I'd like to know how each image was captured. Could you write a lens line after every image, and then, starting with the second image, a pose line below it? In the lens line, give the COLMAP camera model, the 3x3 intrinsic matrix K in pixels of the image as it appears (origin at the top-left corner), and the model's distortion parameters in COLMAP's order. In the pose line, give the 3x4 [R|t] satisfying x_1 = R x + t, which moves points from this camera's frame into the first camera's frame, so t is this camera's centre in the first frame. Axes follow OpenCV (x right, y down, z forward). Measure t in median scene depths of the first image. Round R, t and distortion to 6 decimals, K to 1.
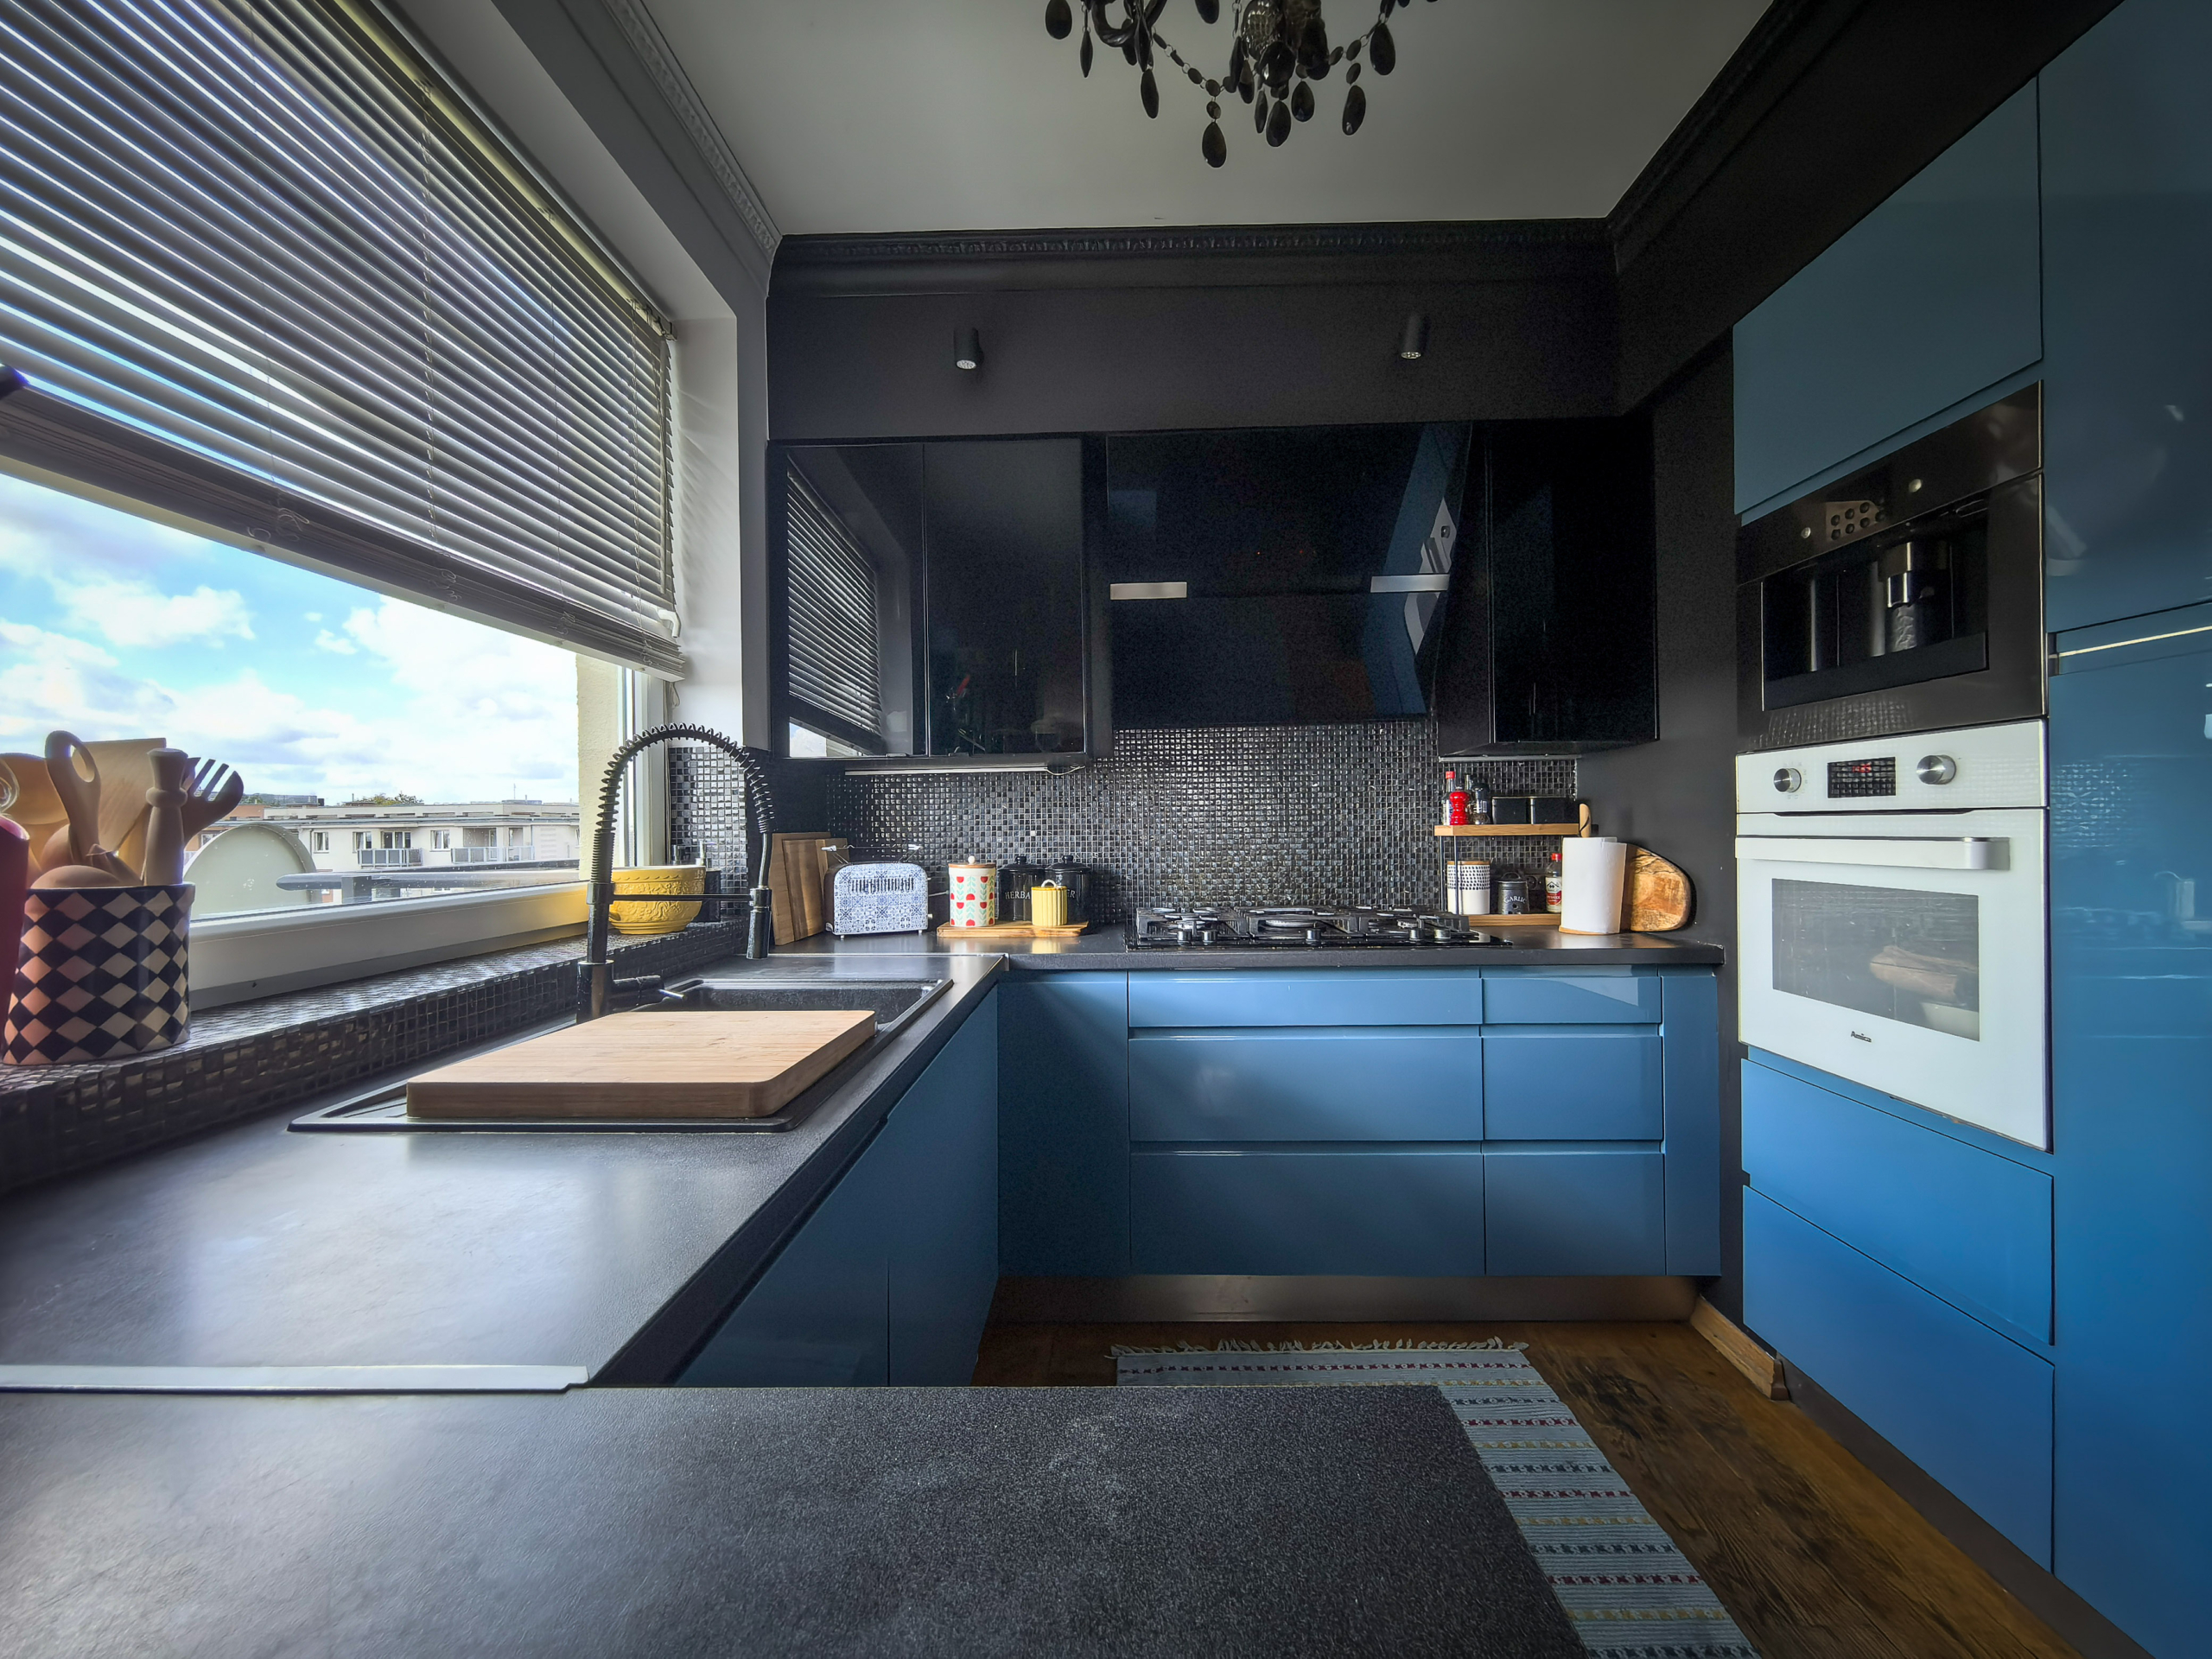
lens RADIAL K [[866.0, 0, 1106.0], [0, 866.0, 829.5], [0, 0, 1]] dist [0.004995, -0.000424]
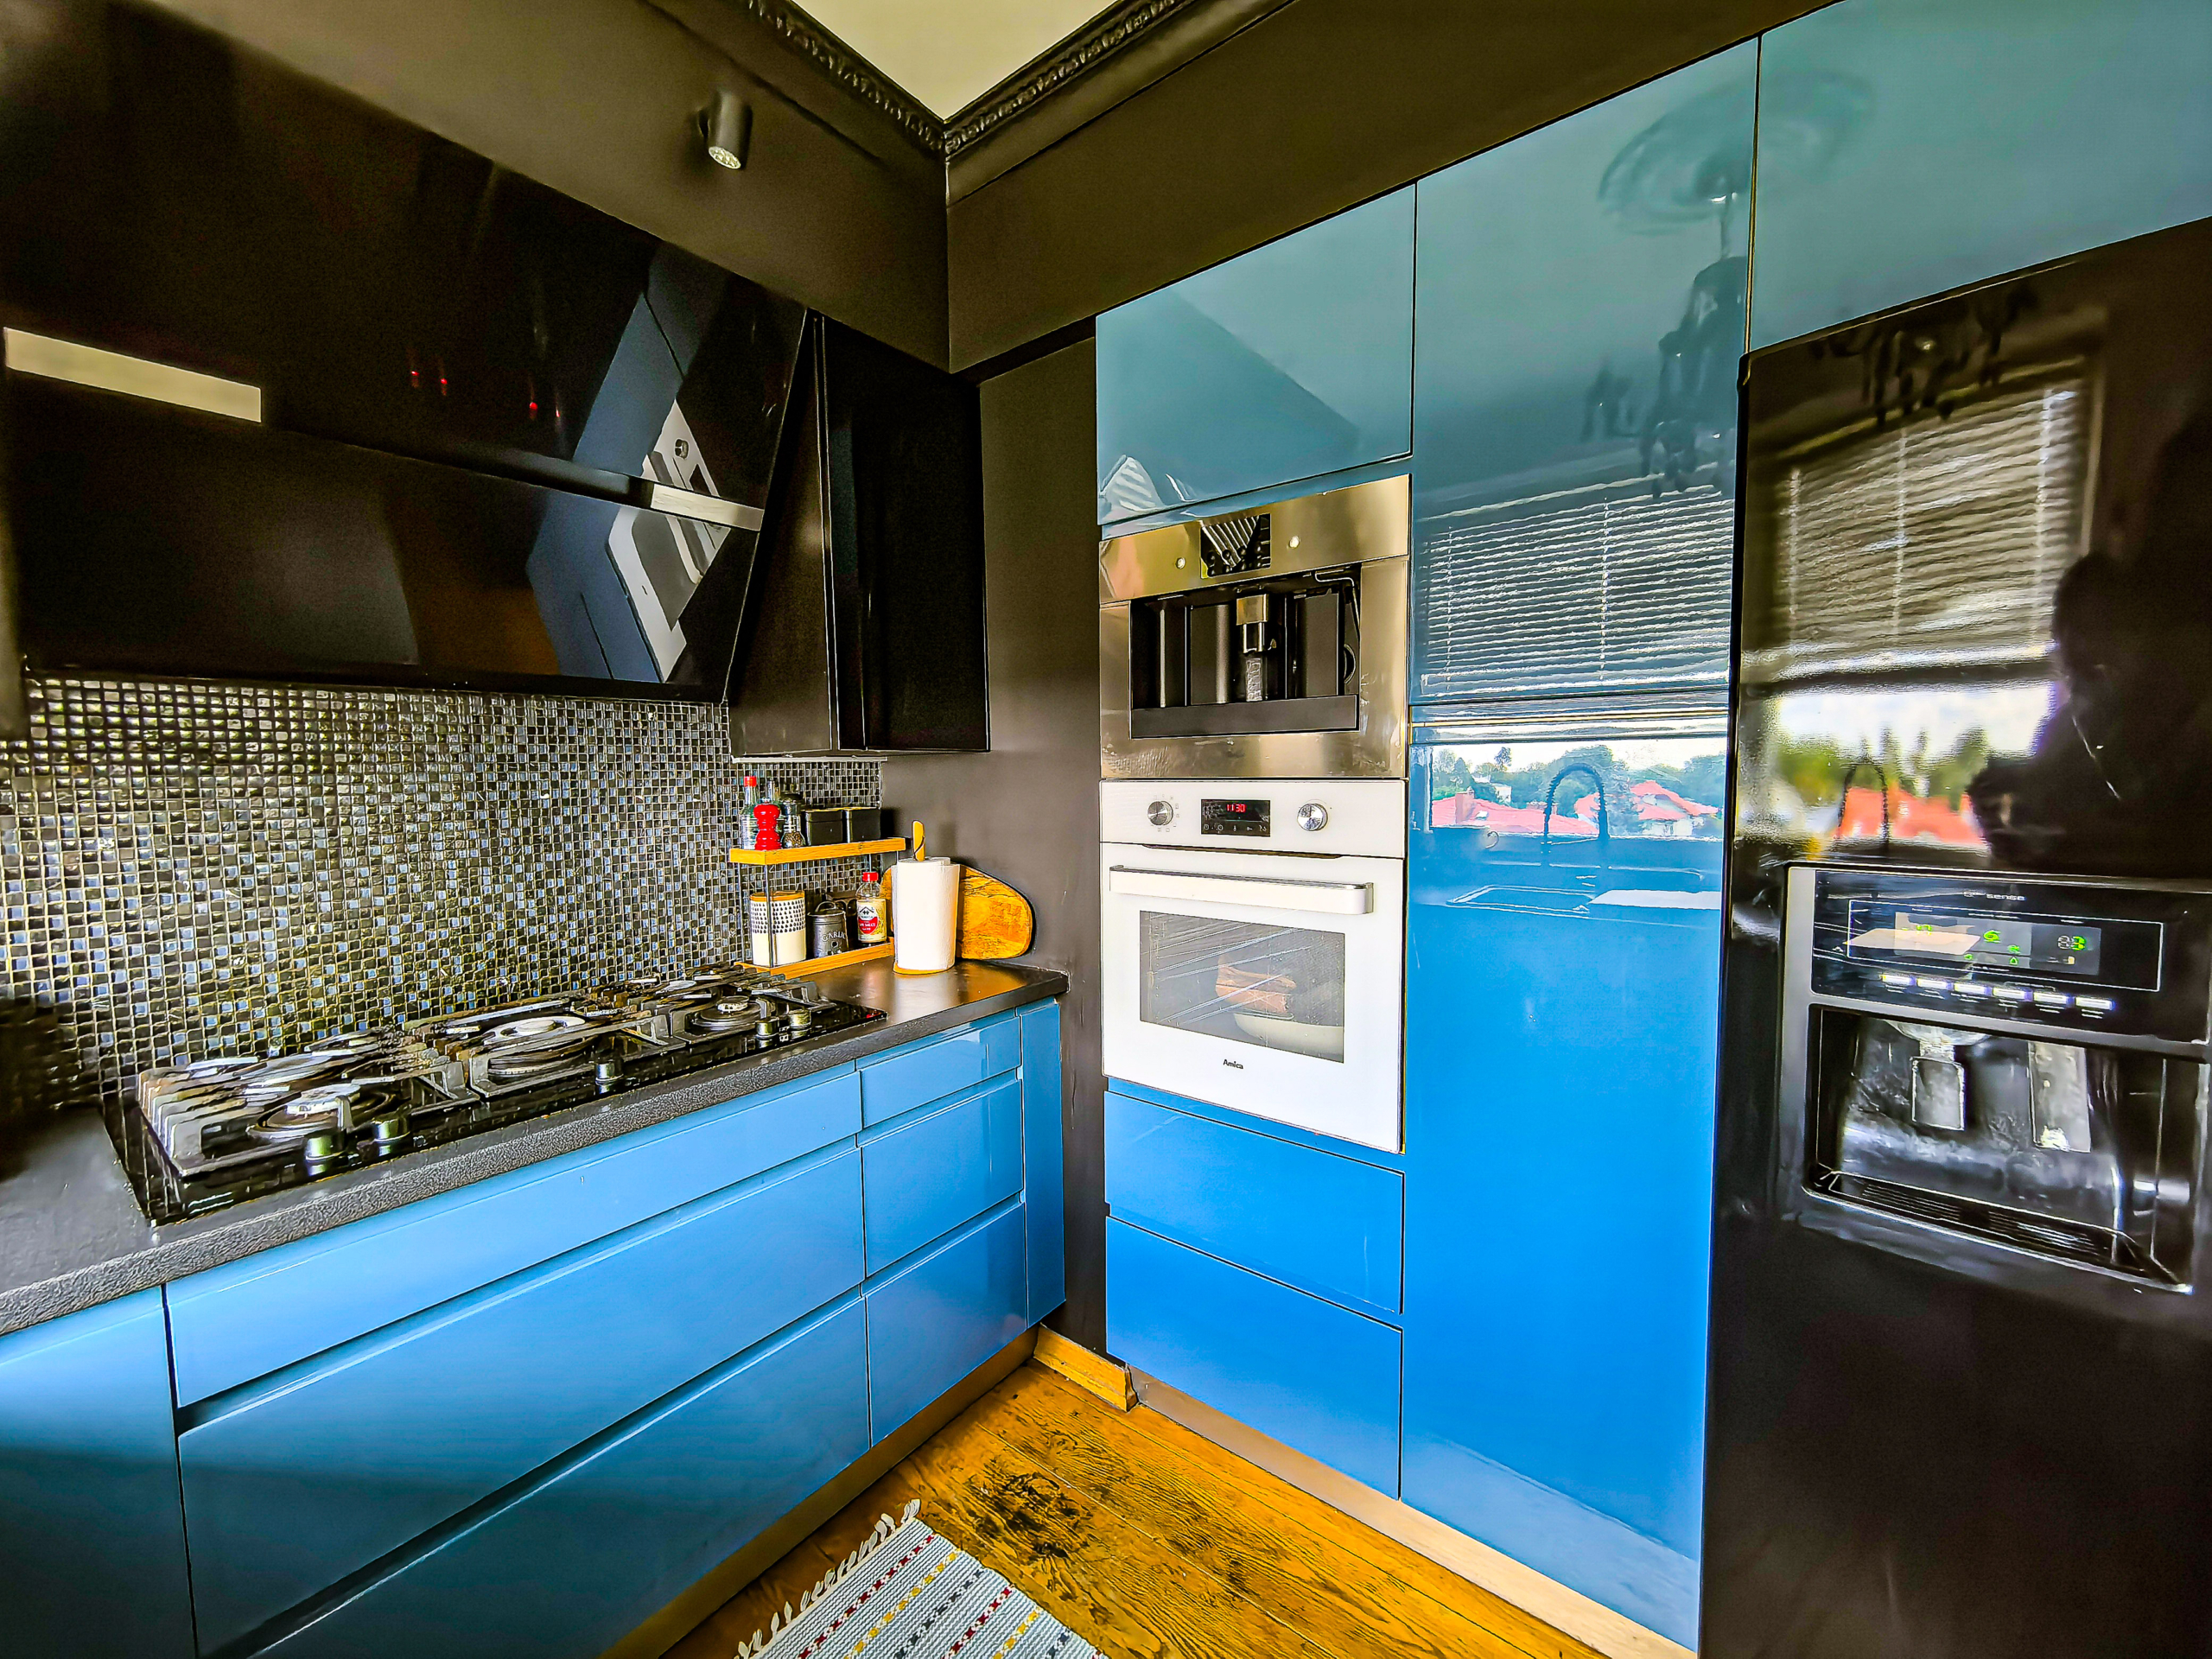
lens RADIAL K [[866.0, 0, 1106.0], [0, 866.0, 829.5], [0, 0, 1]] dist [0.004995, -0.000424]
pose [[0.589556, -0.048073, 0.806296, -0.036130], [0.007328, 0.998505, 0.054174, -0.076494], [-0.807694, -0.026030, 0.589026, 0.392434]]
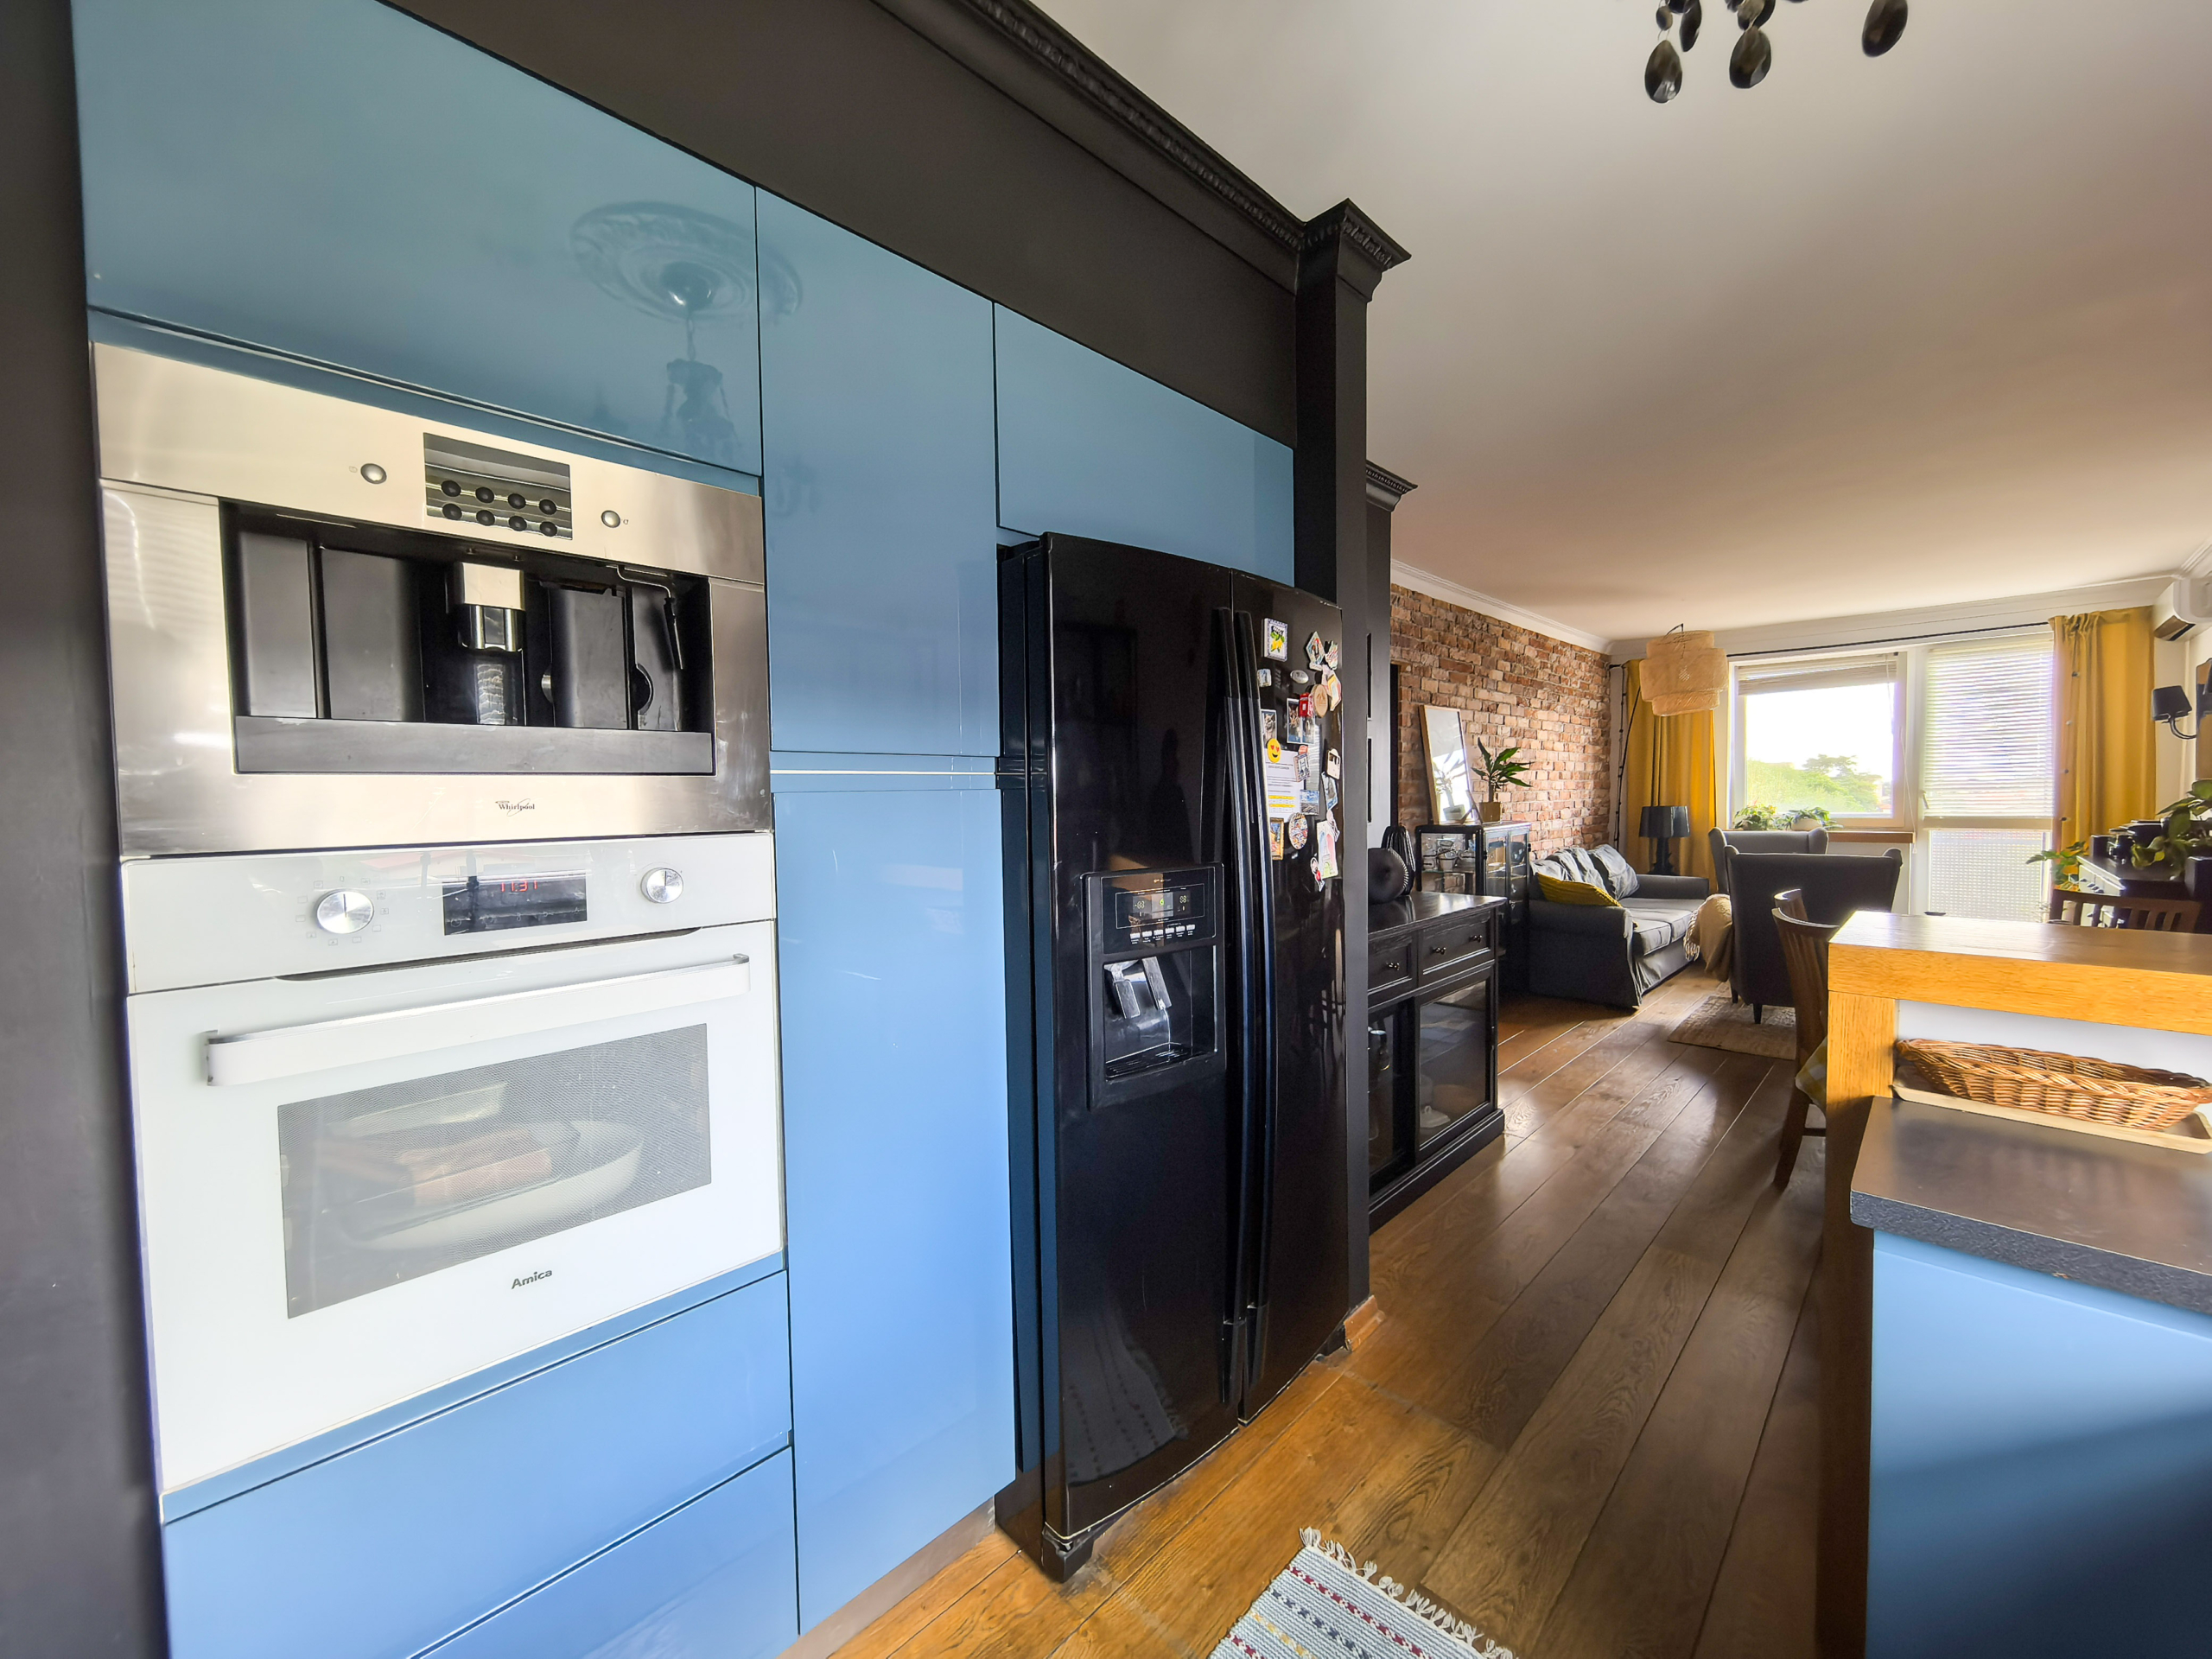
lens RADIAL K [[866.0, 0, 1106.0], [0, 866.0, 829.5], [0, 0, 1]] dist [0.004995, -0.000424]
pose [[-0.726686, -0.004738, 0.686953, 0.058125], [0.029291, 0.998853, 0.037875, -0.094749], [-0.686345, 0.047645, -0.725714, 0.886462]]
